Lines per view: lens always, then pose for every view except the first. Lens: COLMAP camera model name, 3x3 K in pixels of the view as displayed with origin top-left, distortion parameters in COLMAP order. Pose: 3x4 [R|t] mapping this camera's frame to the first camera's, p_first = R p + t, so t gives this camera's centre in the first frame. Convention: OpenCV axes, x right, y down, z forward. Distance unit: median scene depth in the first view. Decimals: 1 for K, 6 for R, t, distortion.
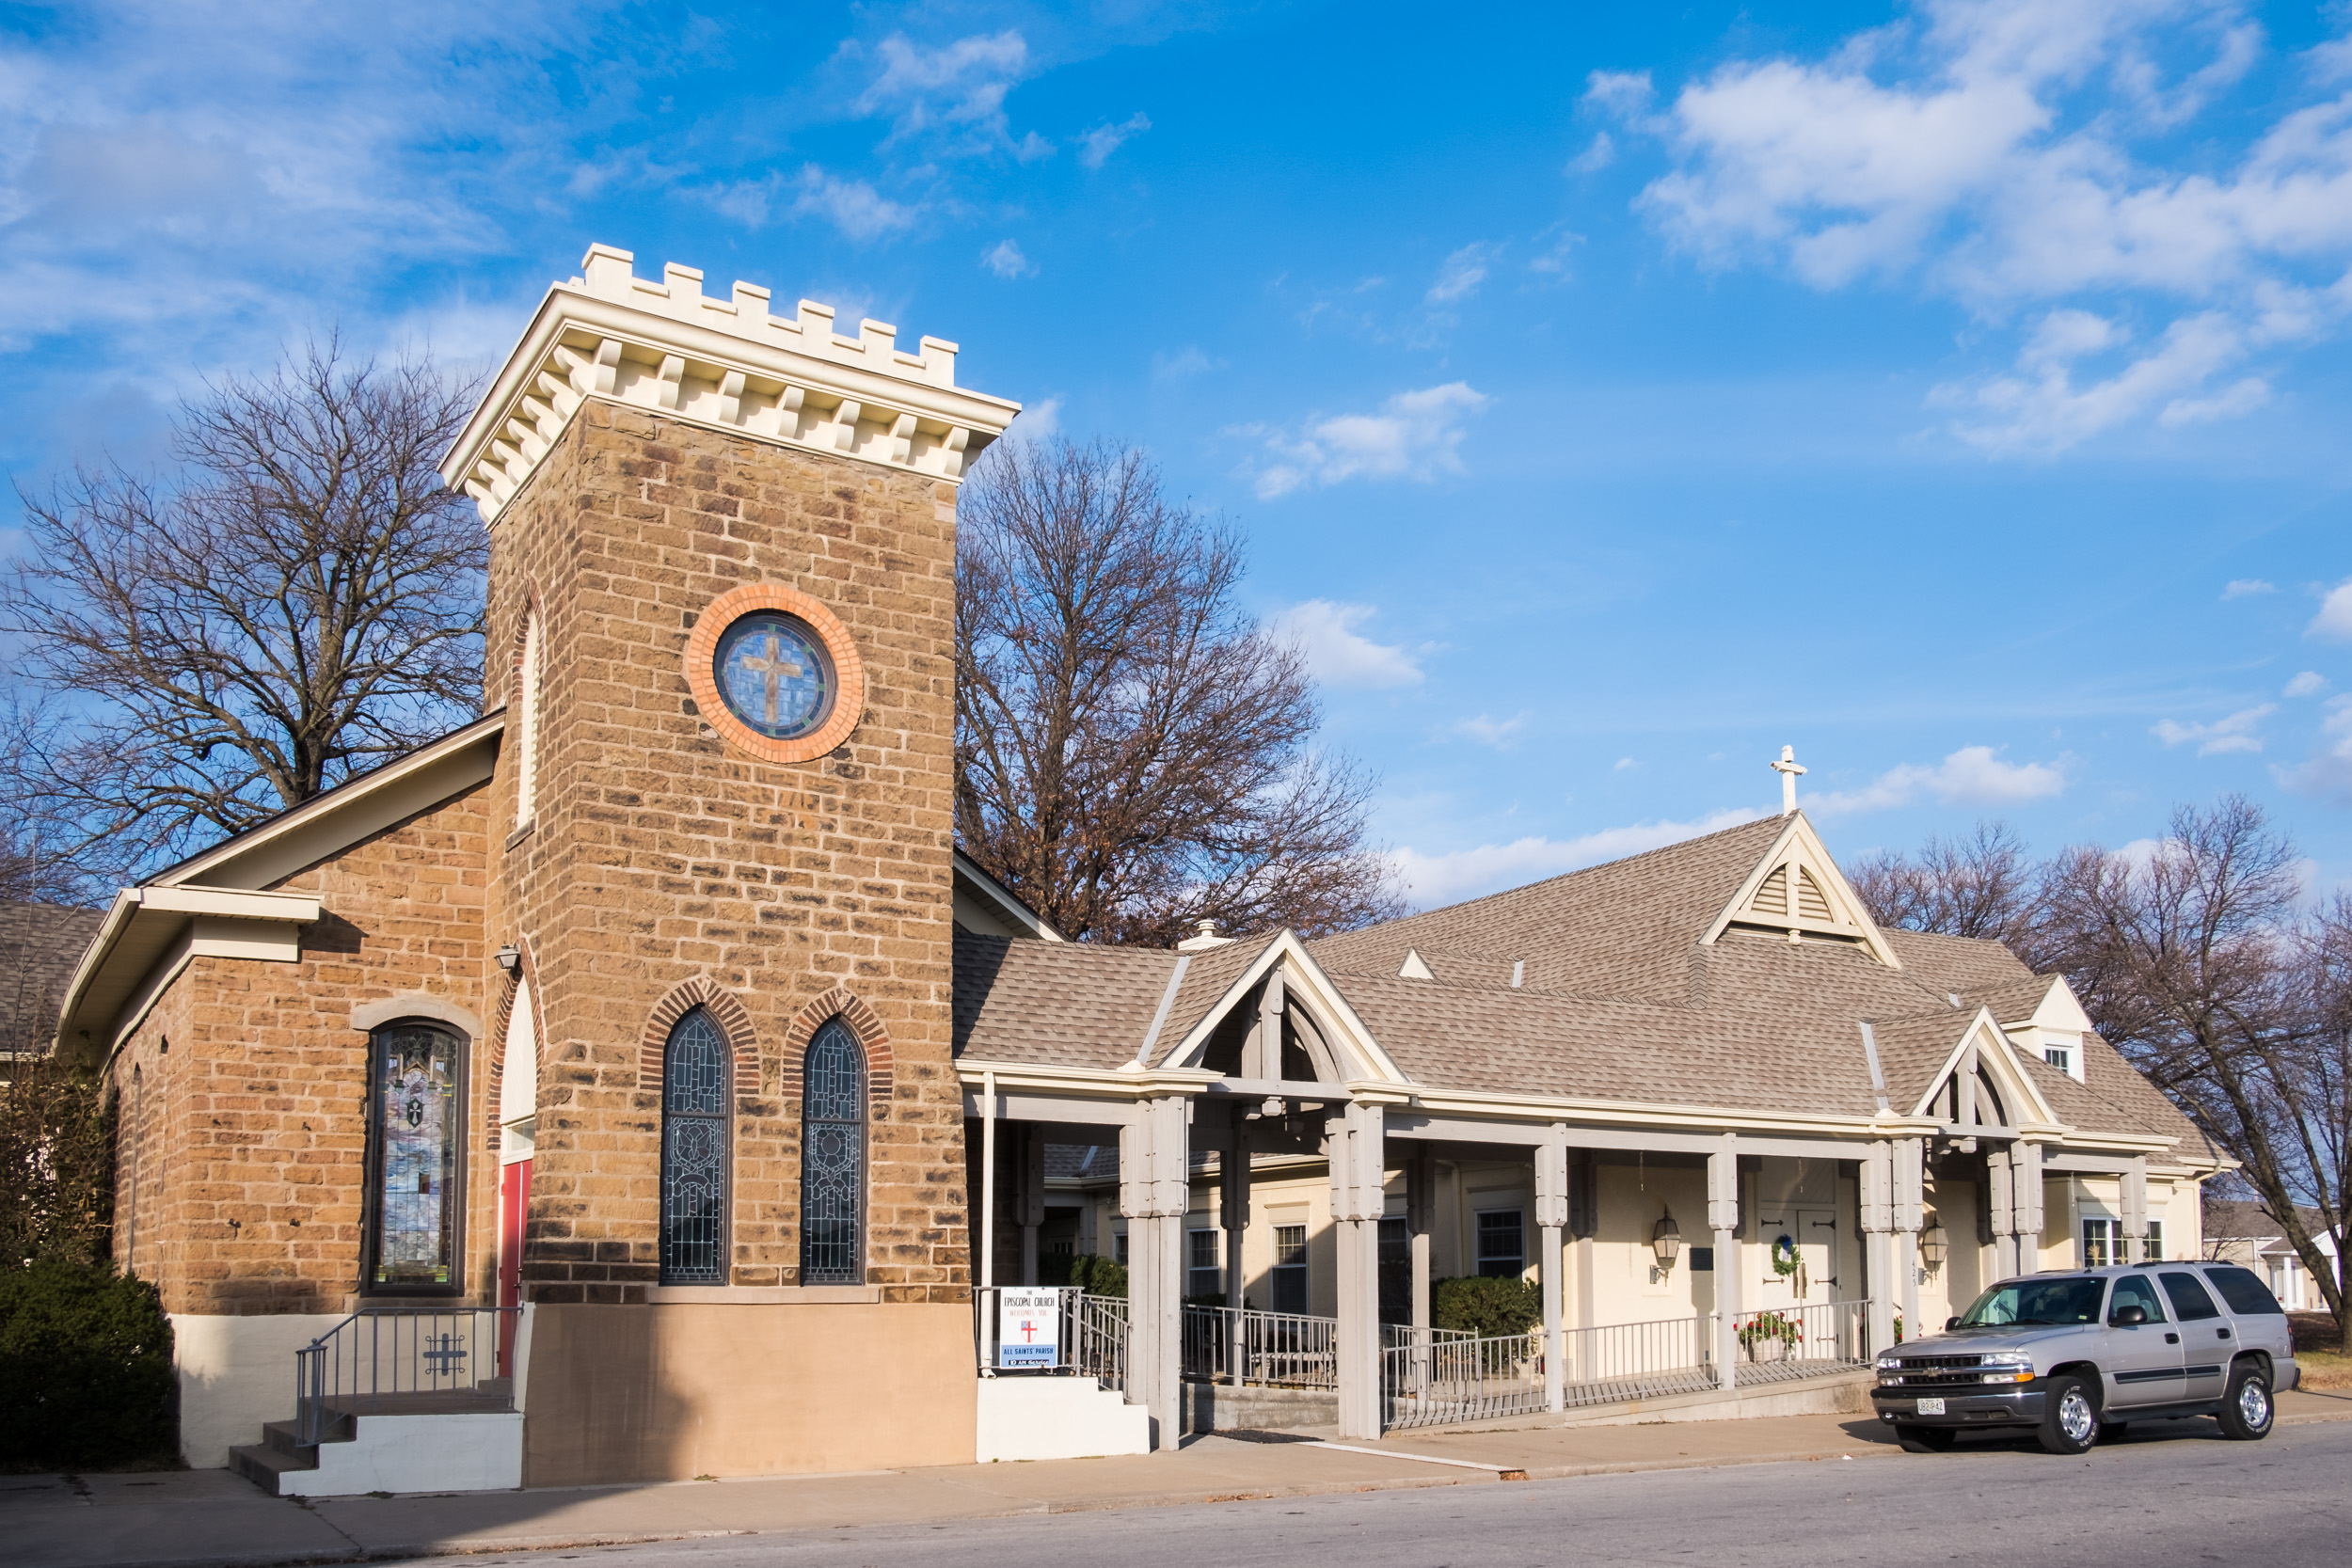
lens RADIAL K [[2003.1, 0, 1174.6], [0, 2003.1, 1106.4], [0, 0, 1]] dist [-0.013154, -0.004126]
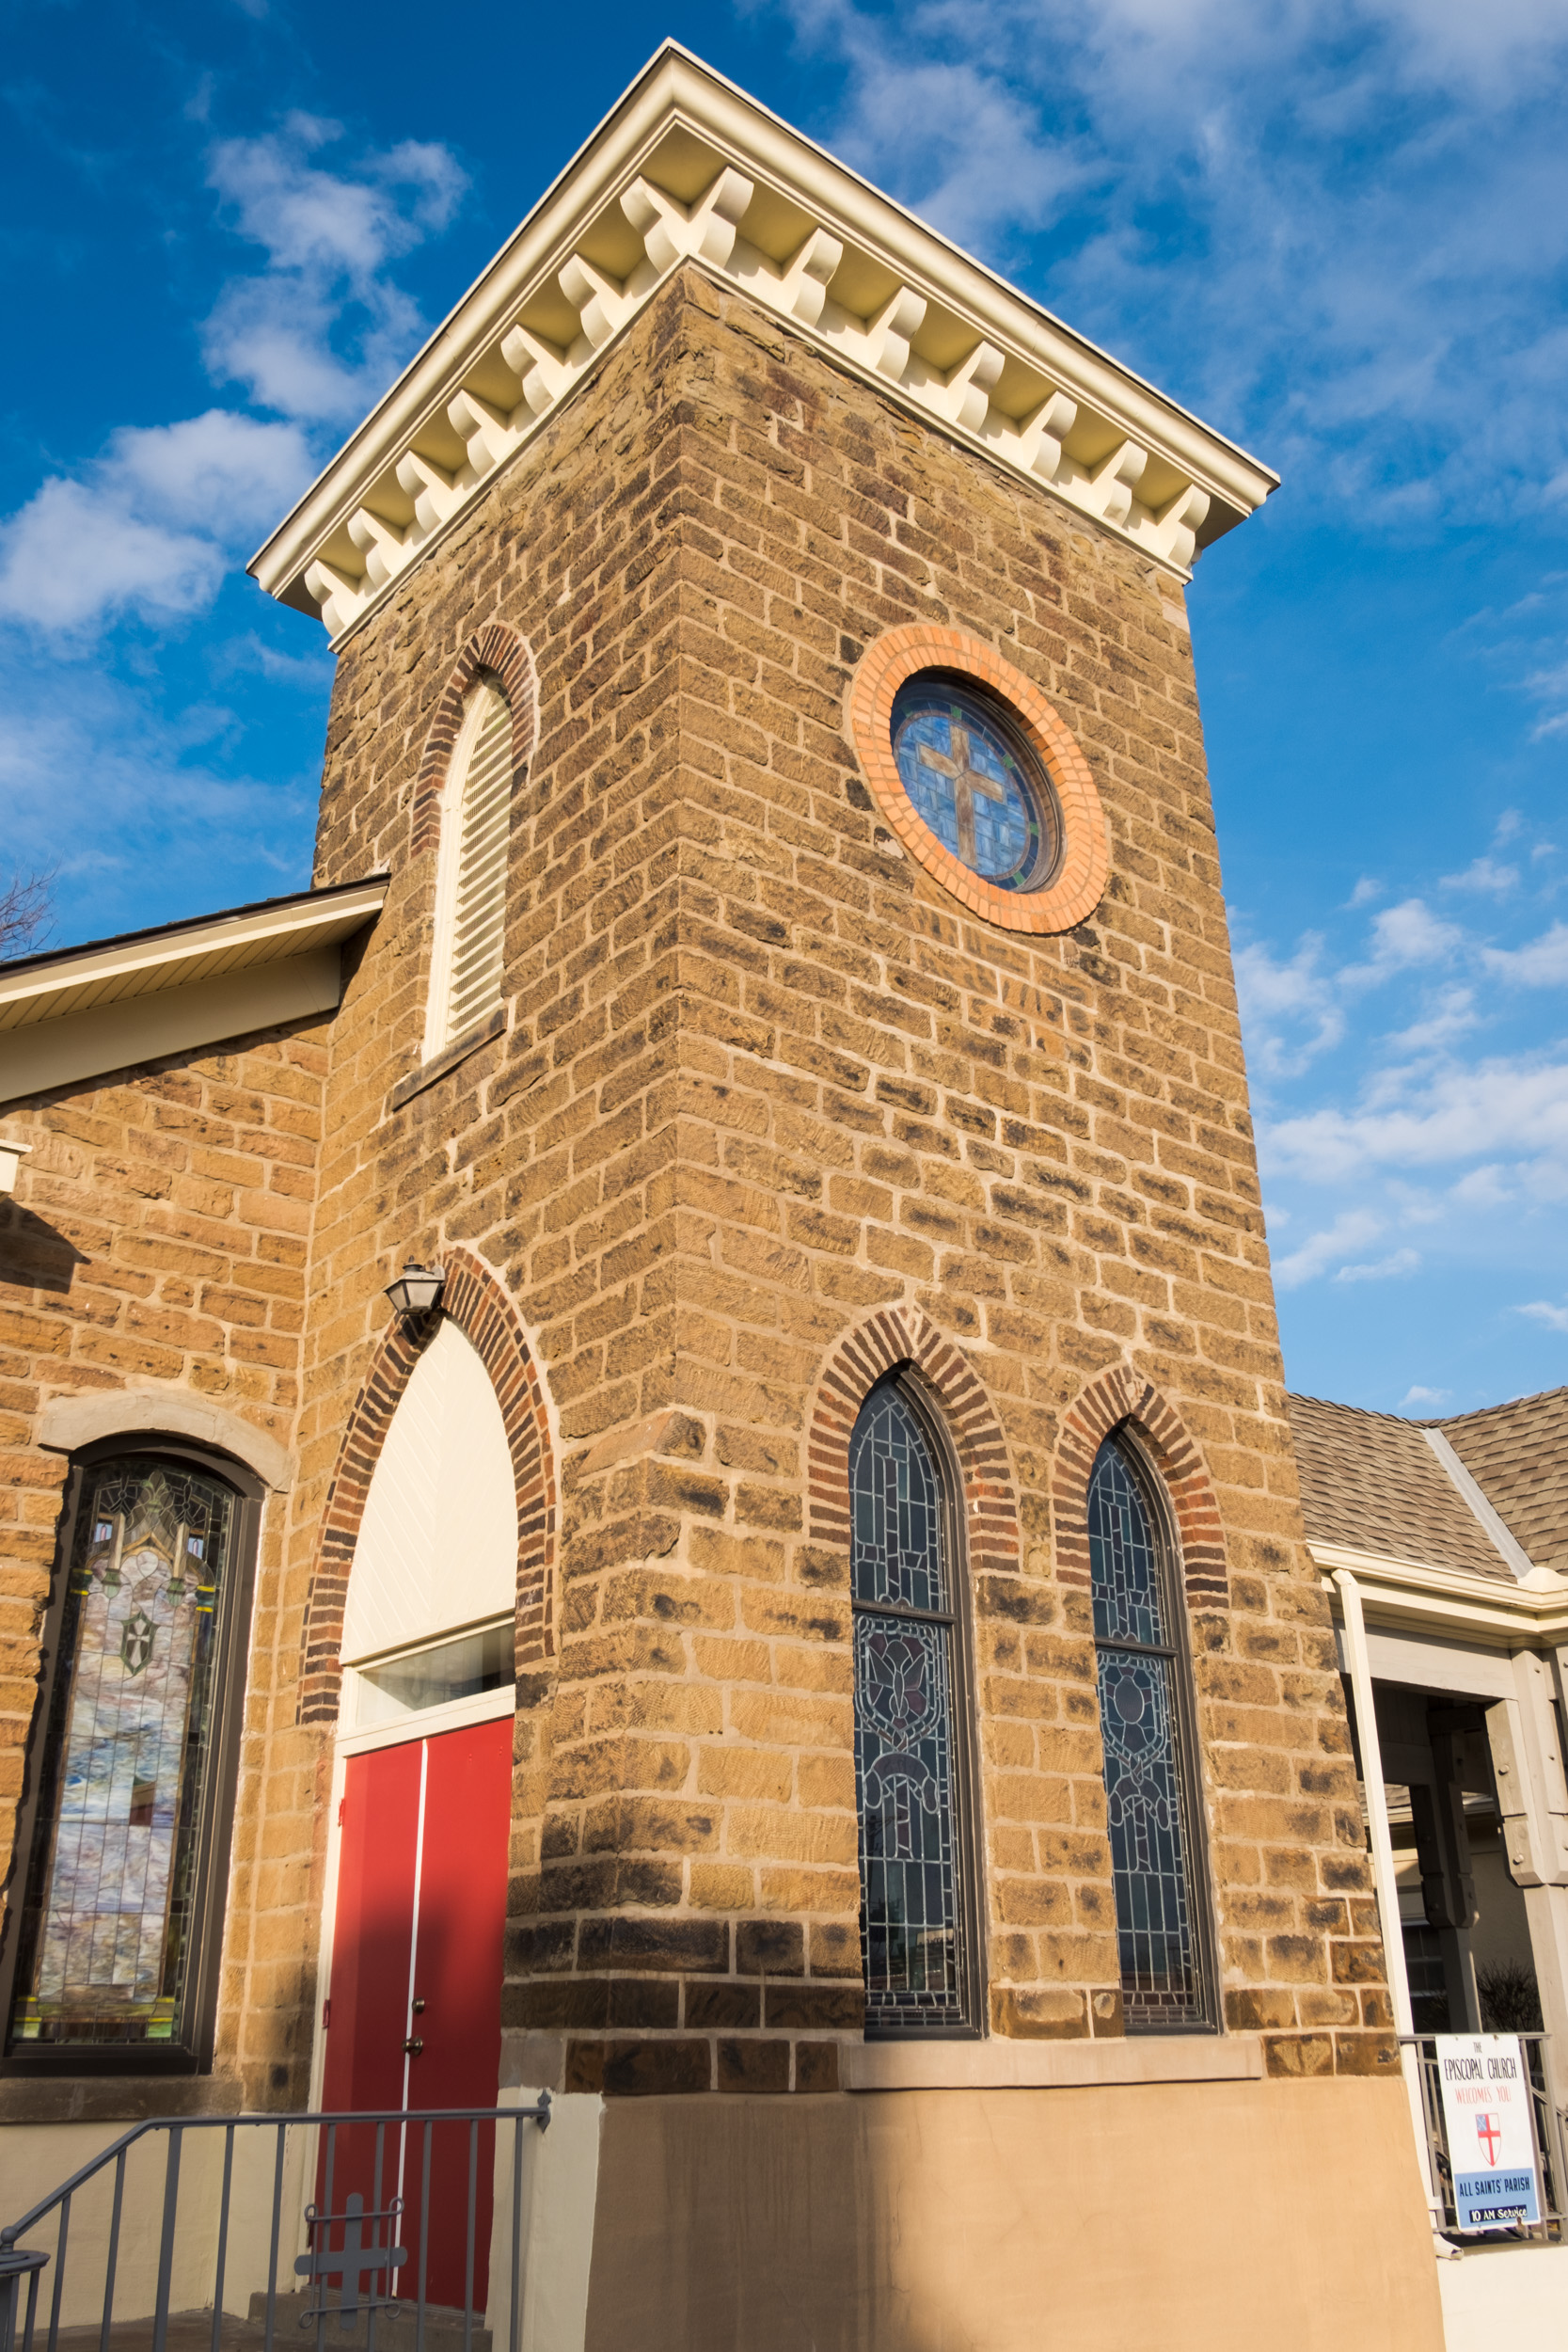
lens RADIAL K [[1950.8, 0, 784.0], [0, 1950.8, 1176.0], [0, 0, 1]] dist [-0.013835, -0.011477]
pose [[0.992653, 0.039947, 0.114208, -0.302357], [-0.000804, 0.946083, -0.323924, 0.049363], [-0.120991, 0.321453, 0.939164, 0.551323]]
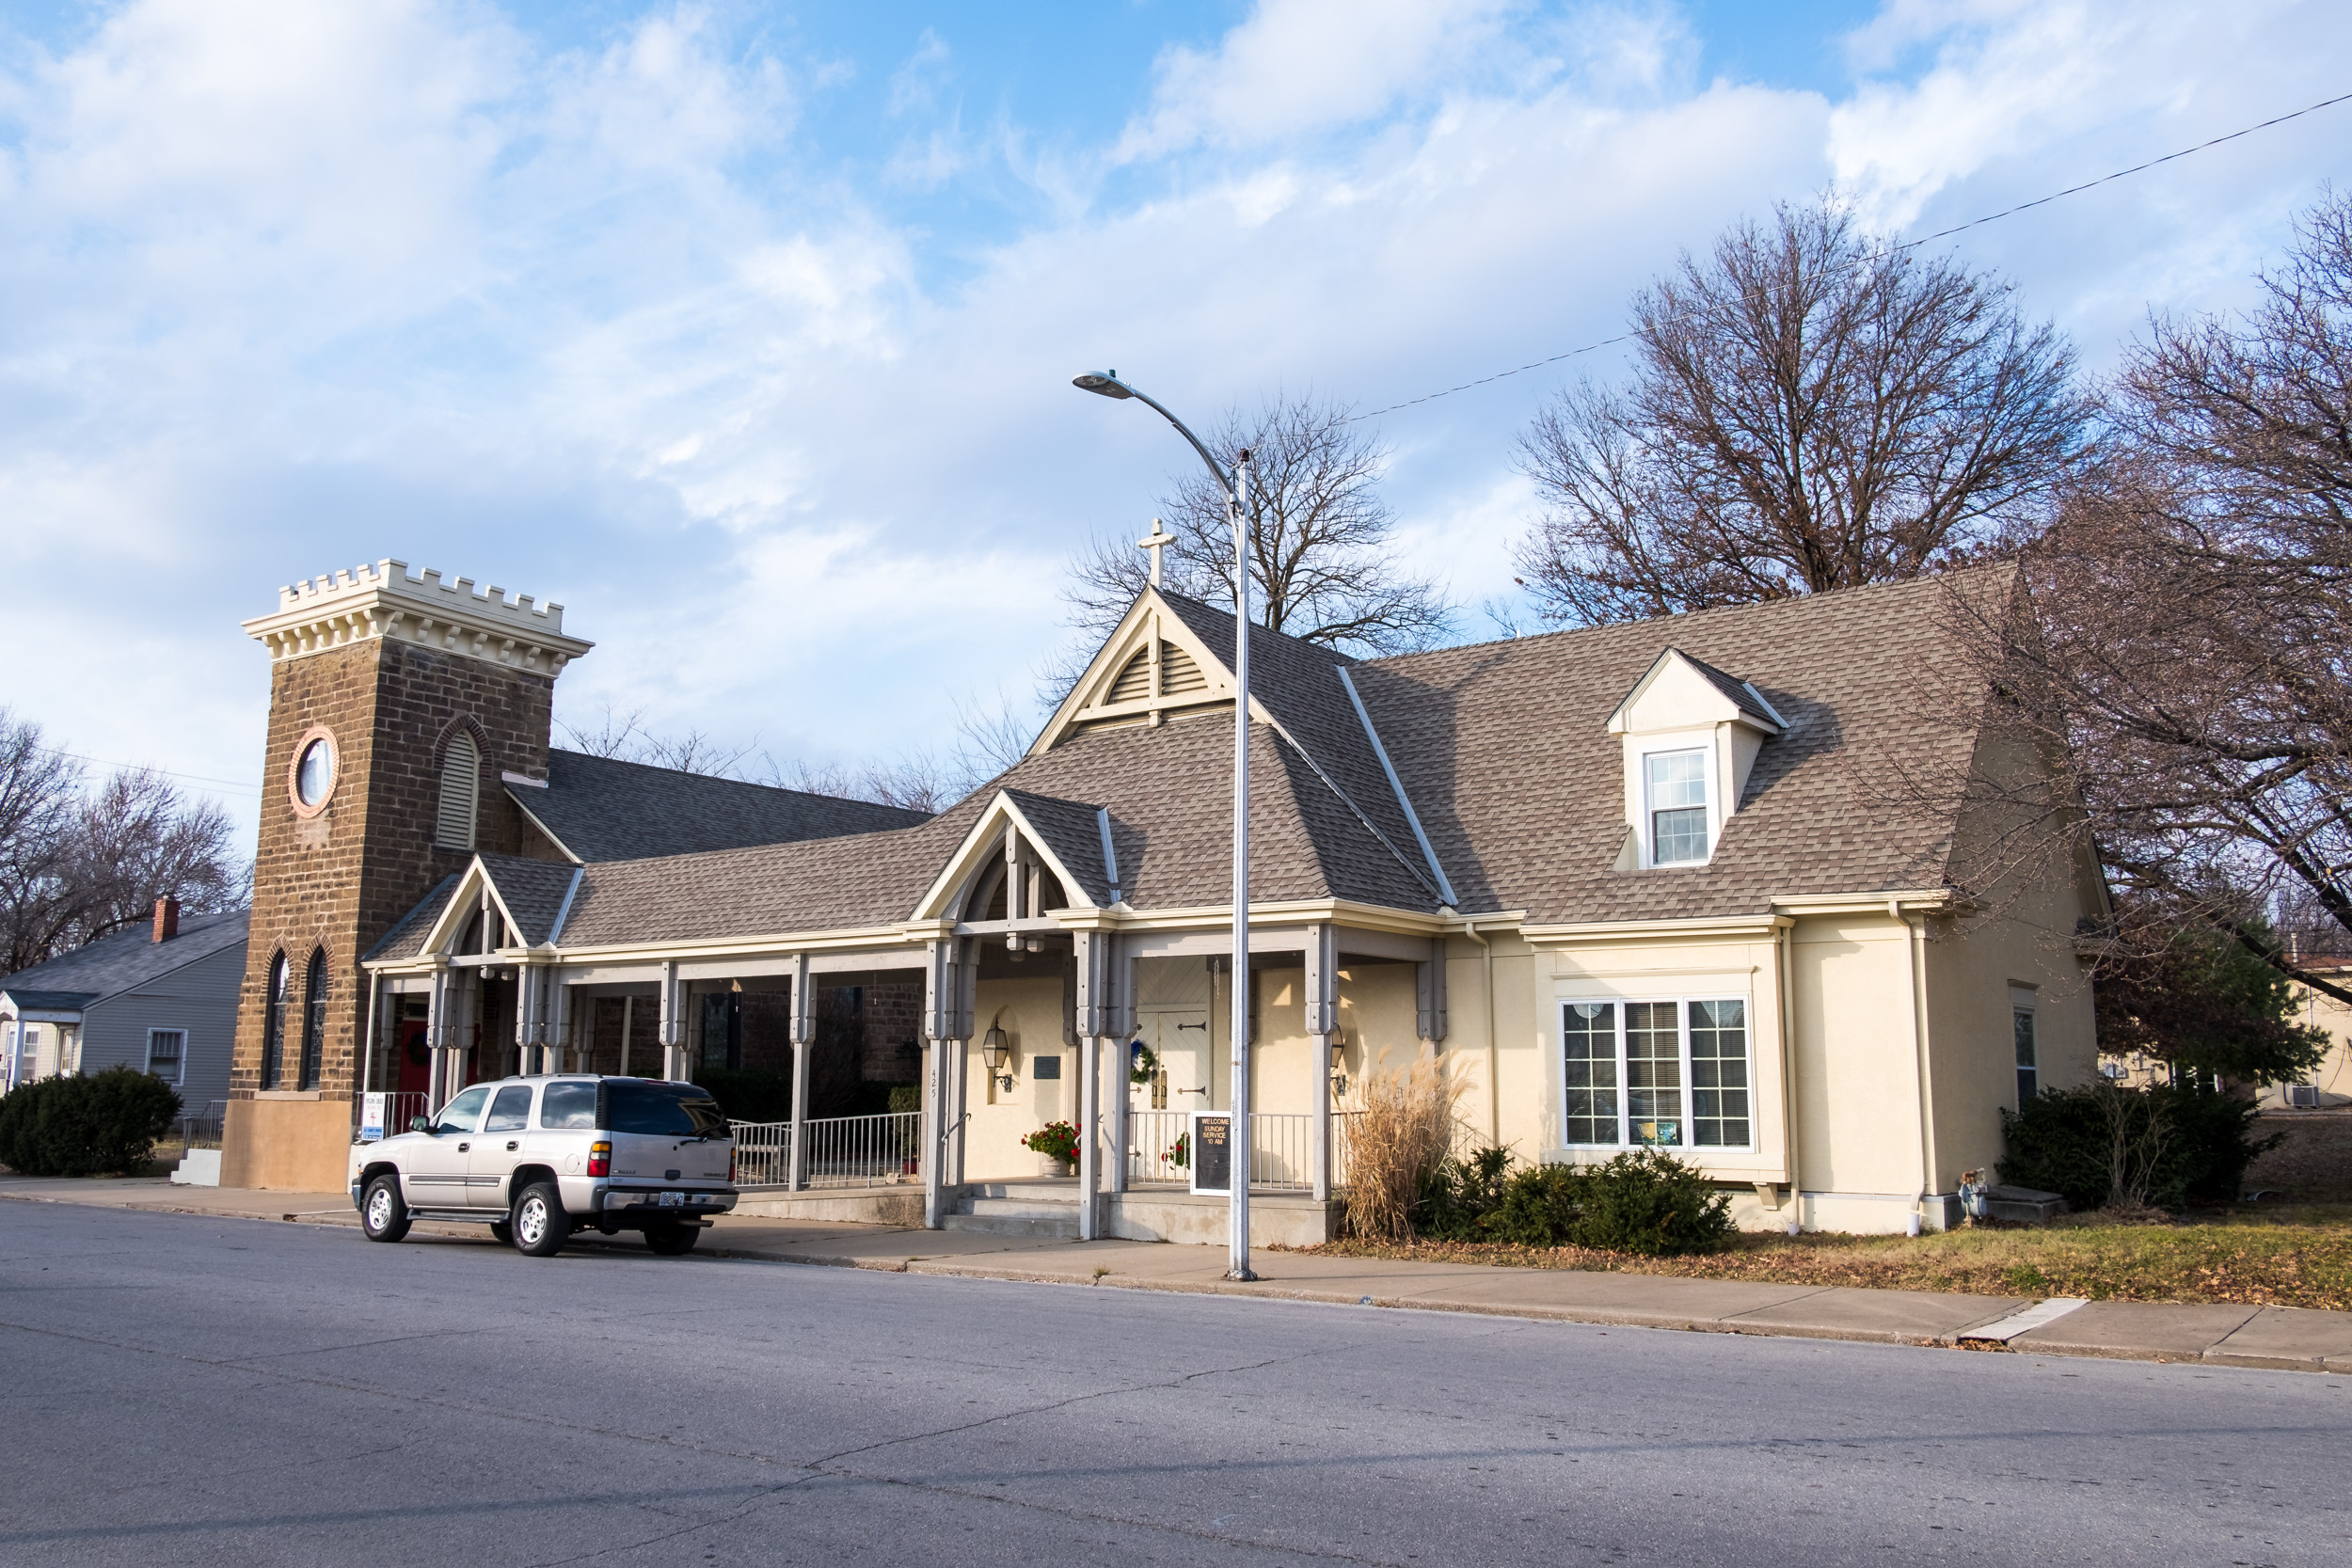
lens RADIAL K [[1885.1, 0, 1176.0], [0, 1885.1, 784.0], [0, 0, 1]] dist [-0.011650, -0.001819]
pose [[0.374923, -0.145815, -0.915517, 1.757718], [0.079476, 0.988973, -0.124967, 0.088062], [0.923643, -0.025909, 0.382378, 1.062767]]
